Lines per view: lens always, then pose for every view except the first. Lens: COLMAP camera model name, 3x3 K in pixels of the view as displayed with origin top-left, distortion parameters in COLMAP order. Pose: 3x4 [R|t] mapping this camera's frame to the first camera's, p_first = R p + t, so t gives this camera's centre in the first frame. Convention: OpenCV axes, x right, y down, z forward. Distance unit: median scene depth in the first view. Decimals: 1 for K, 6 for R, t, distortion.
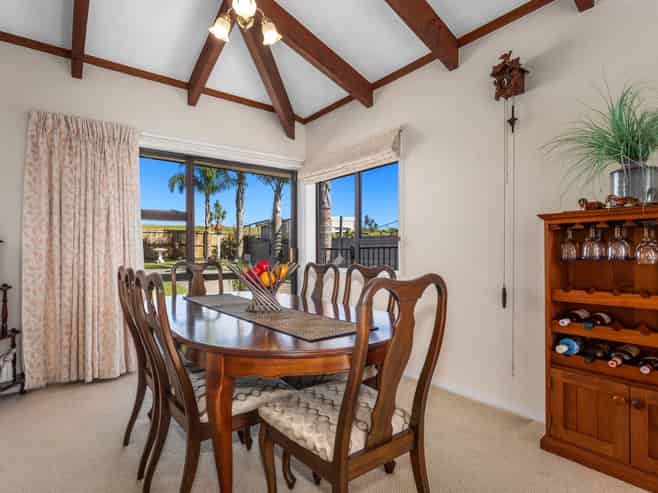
lens RADIAL K [[353.3, 0, 328.8], [0, 353.3, 247.6], [0, 0, 1]] dist [-0.037342, -0.000601]
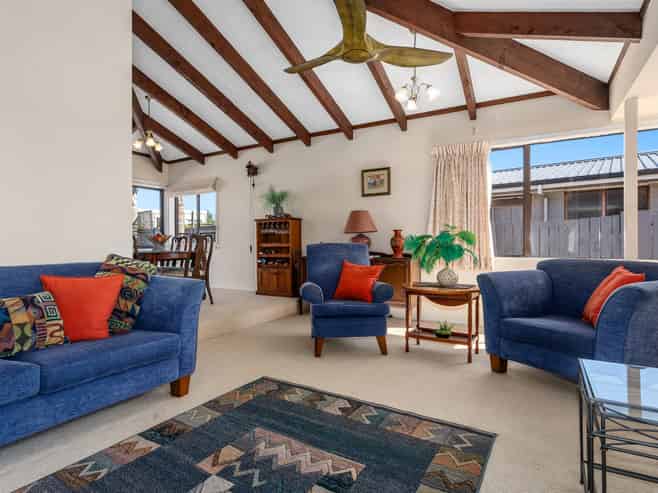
lens RADIAL K [[353.3, 0, 327.6], [0, 353.3, 245.9], [0, 0, 1]] dist [-0.037342, -0.000601]
pose [[0.923647, -0.005800, 0.383201, -0.005052], [-0.000631, 0.999861, 0.016655, 0.078565], [-0.383244, -0.015625, 0.923515, -1.897148]]
